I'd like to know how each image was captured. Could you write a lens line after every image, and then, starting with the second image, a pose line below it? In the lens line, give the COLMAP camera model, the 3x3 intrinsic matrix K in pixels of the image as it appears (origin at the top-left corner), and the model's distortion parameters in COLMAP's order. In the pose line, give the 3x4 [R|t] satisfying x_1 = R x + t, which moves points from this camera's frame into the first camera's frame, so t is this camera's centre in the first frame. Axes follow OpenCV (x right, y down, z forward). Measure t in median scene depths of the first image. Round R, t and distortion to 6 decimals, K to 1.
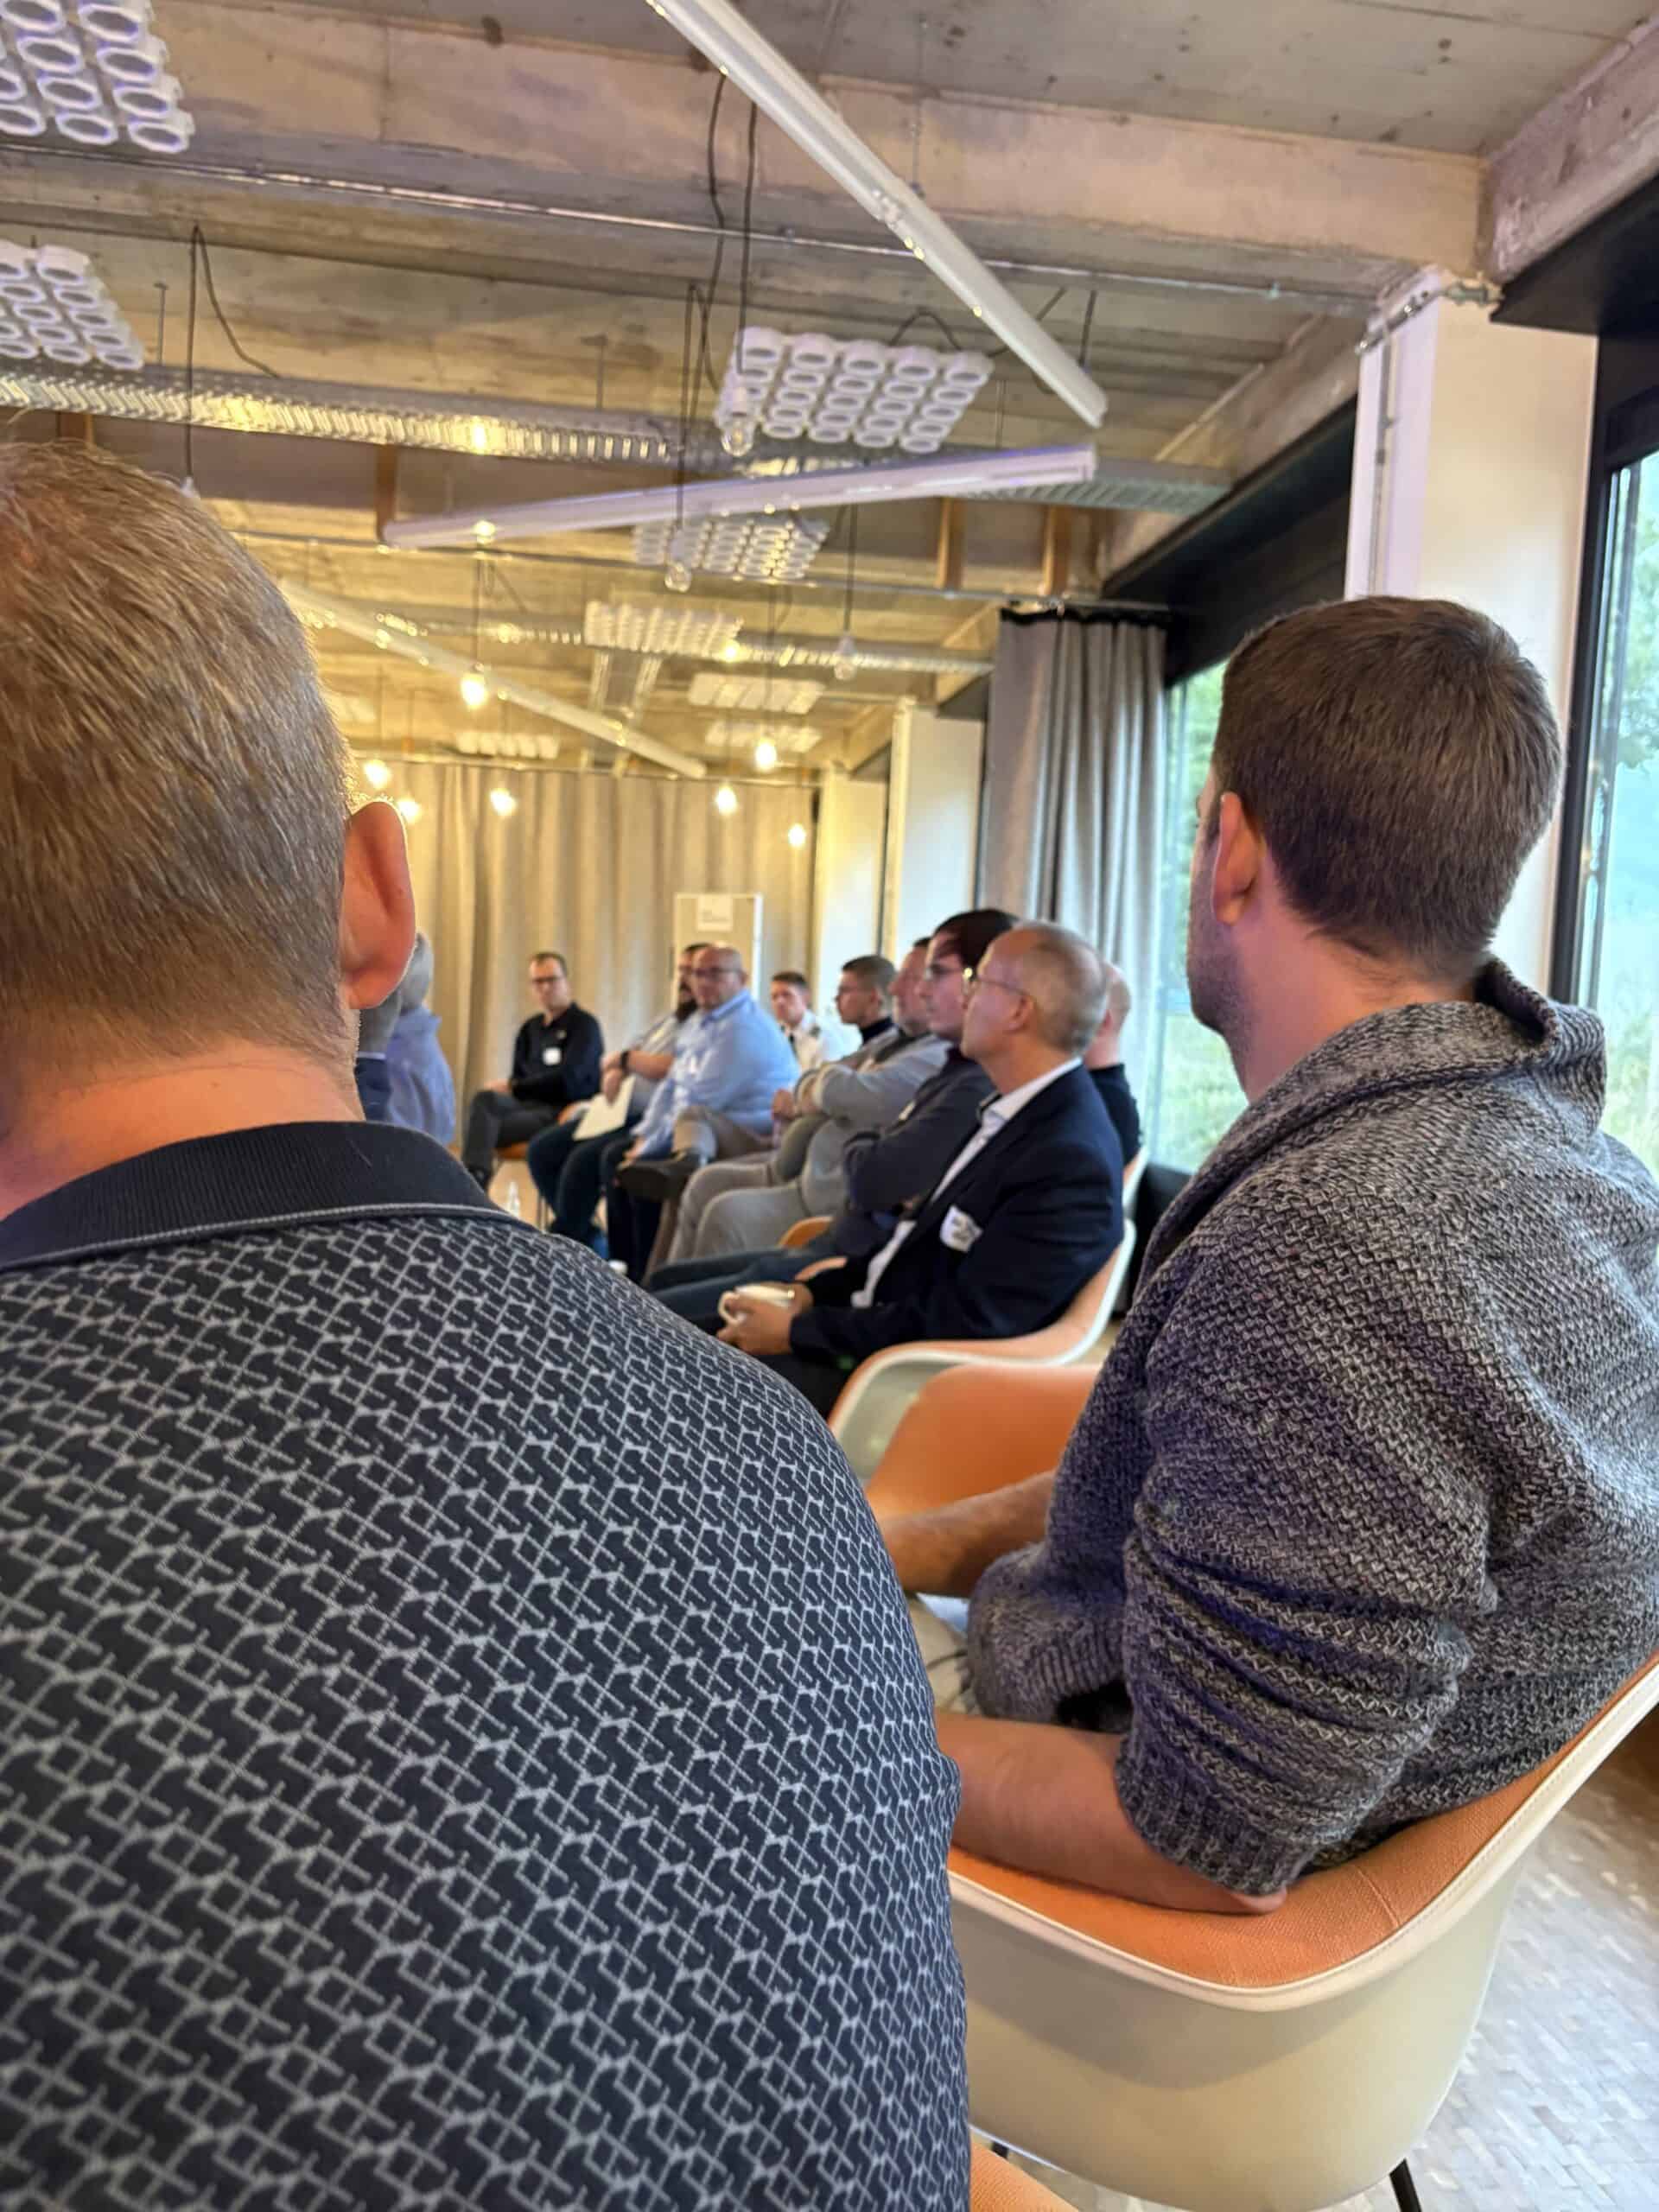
lens RADIAL K [[1702.7, 0, 829.5], [0, 1702.7, 1106.0], [0, 0, 1]] dist [0.050080, -0.042443]
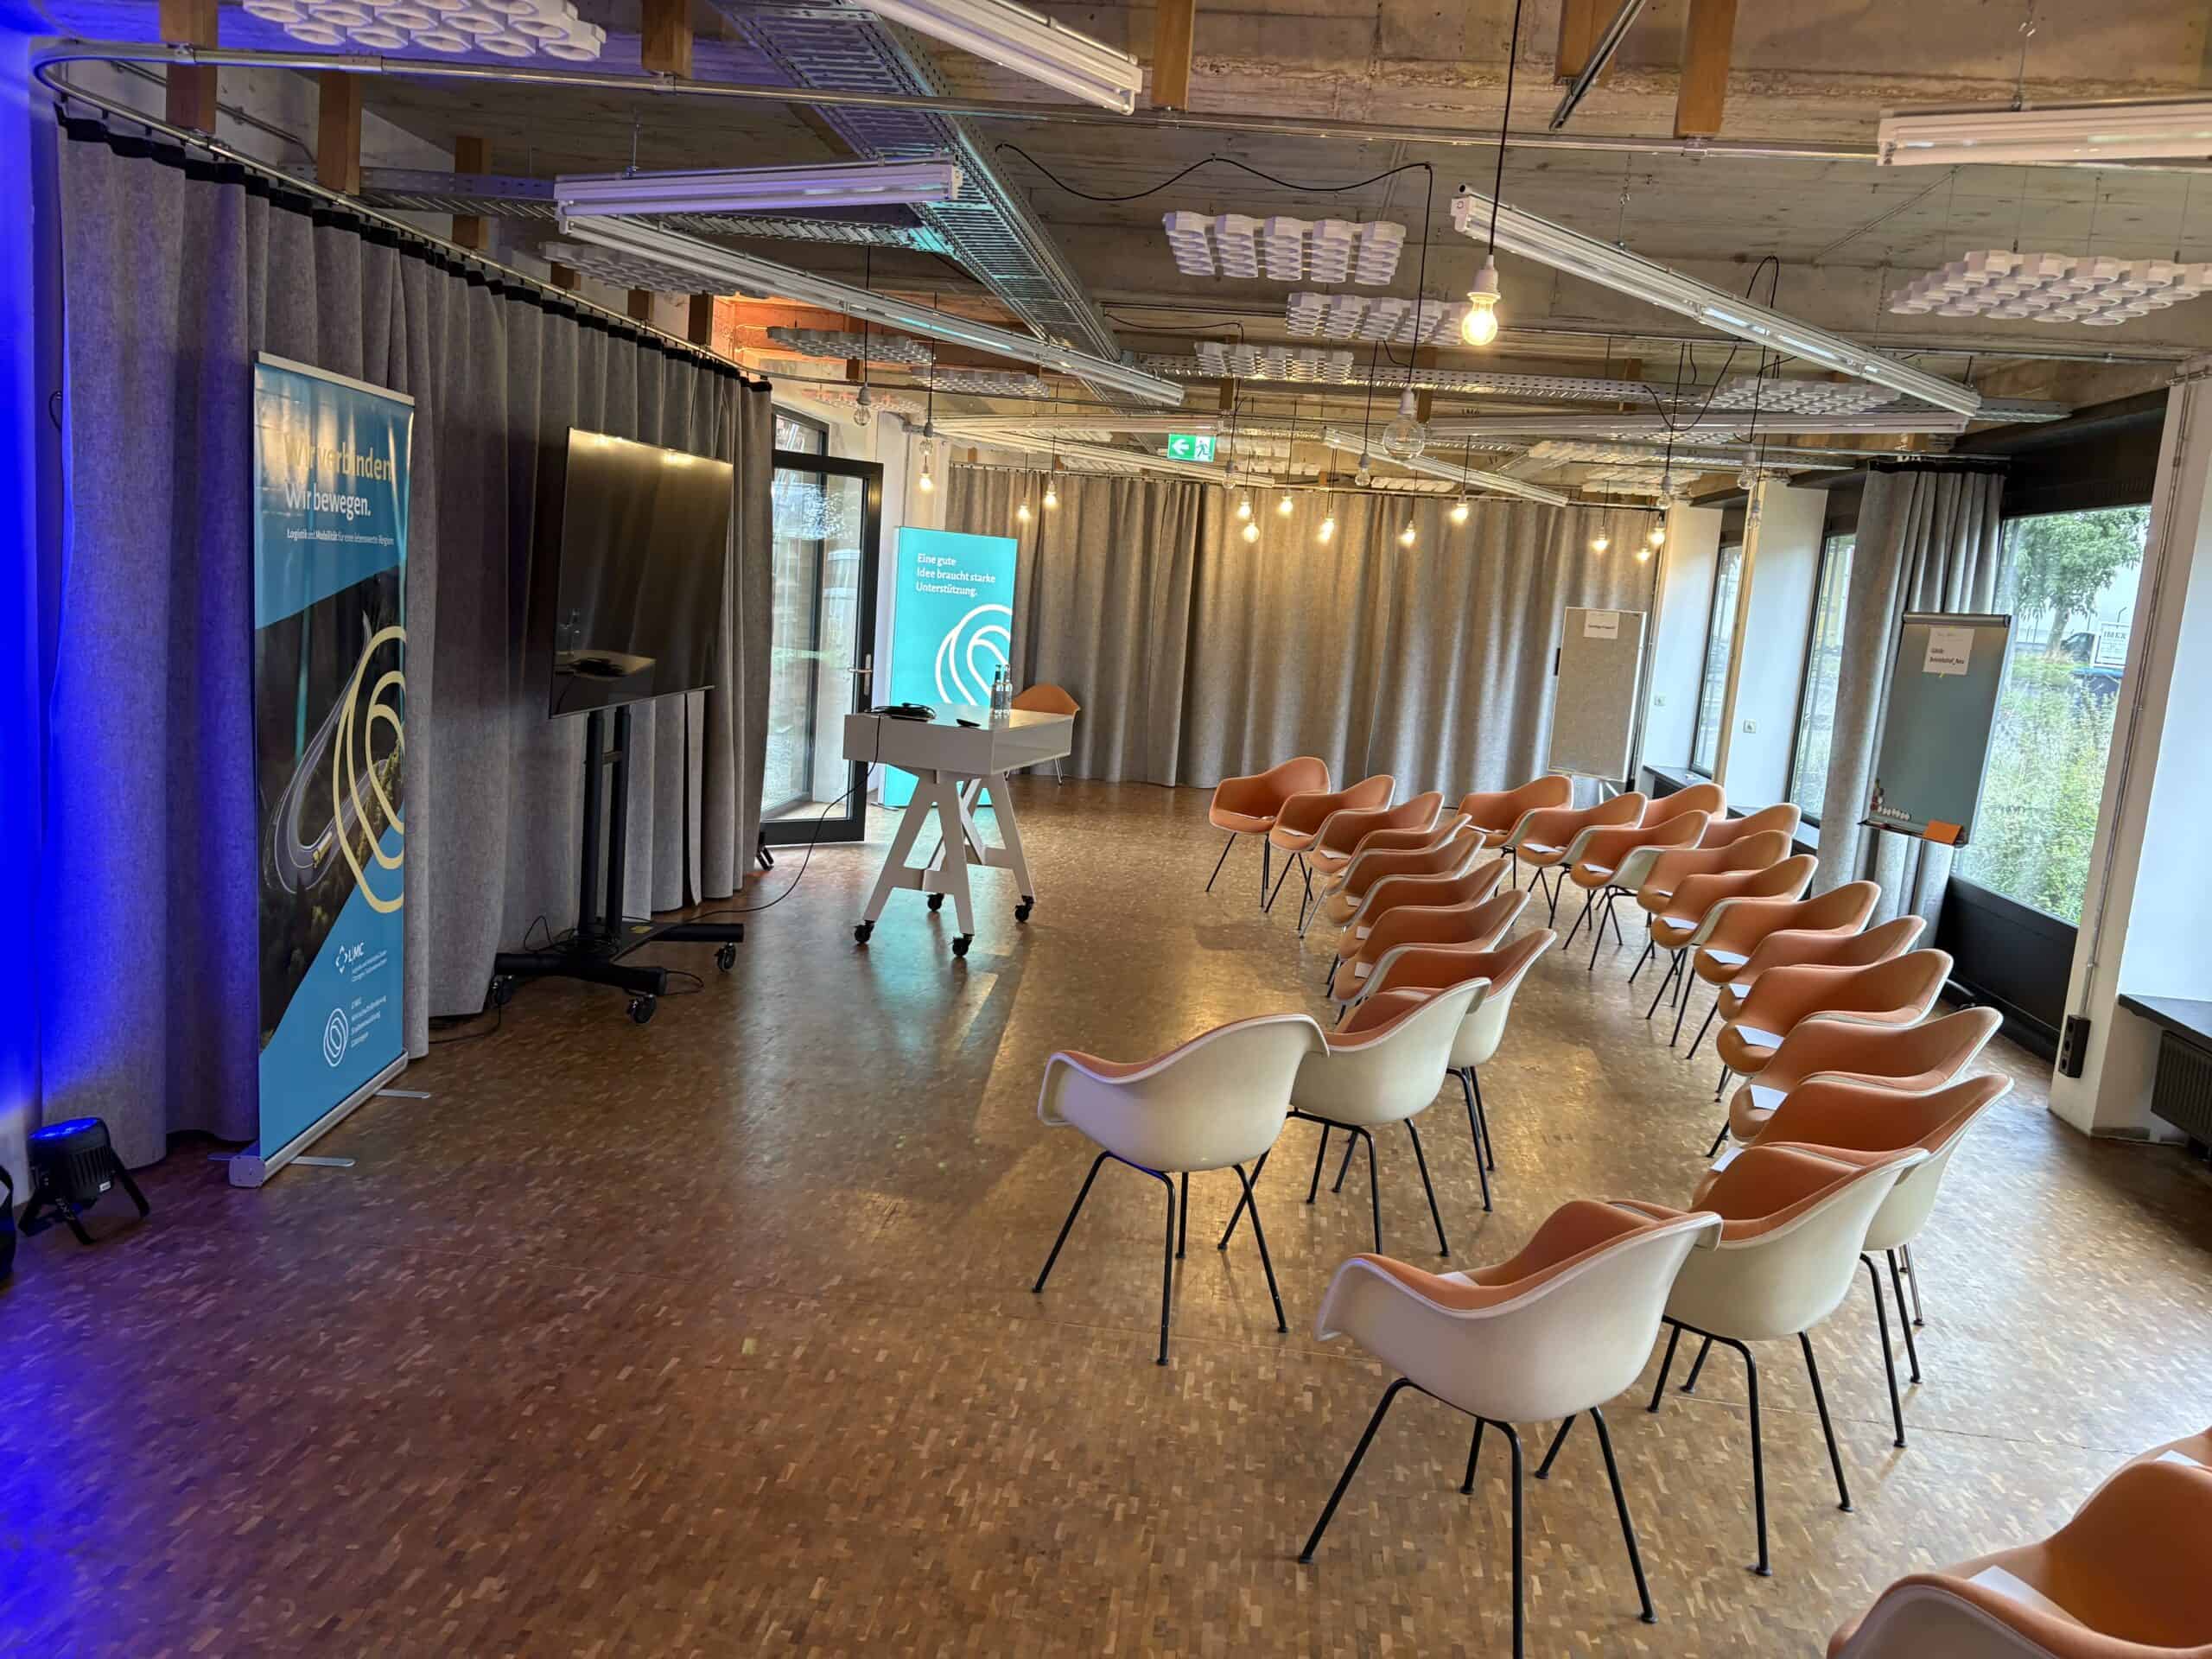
lens RADIAL K [[1690.6, 0, 1110.3], [0, 1690.6, 865.0], [0, 0, 1]] dist [0.056259, -0.047070]
pose [[0.965766, 0.071468, -0.249376, -0.176952], [-0.047321, 0.993707, 0.101525, -0.126046], [0.255062, -0.086248, 0.963070, -0.696417]]
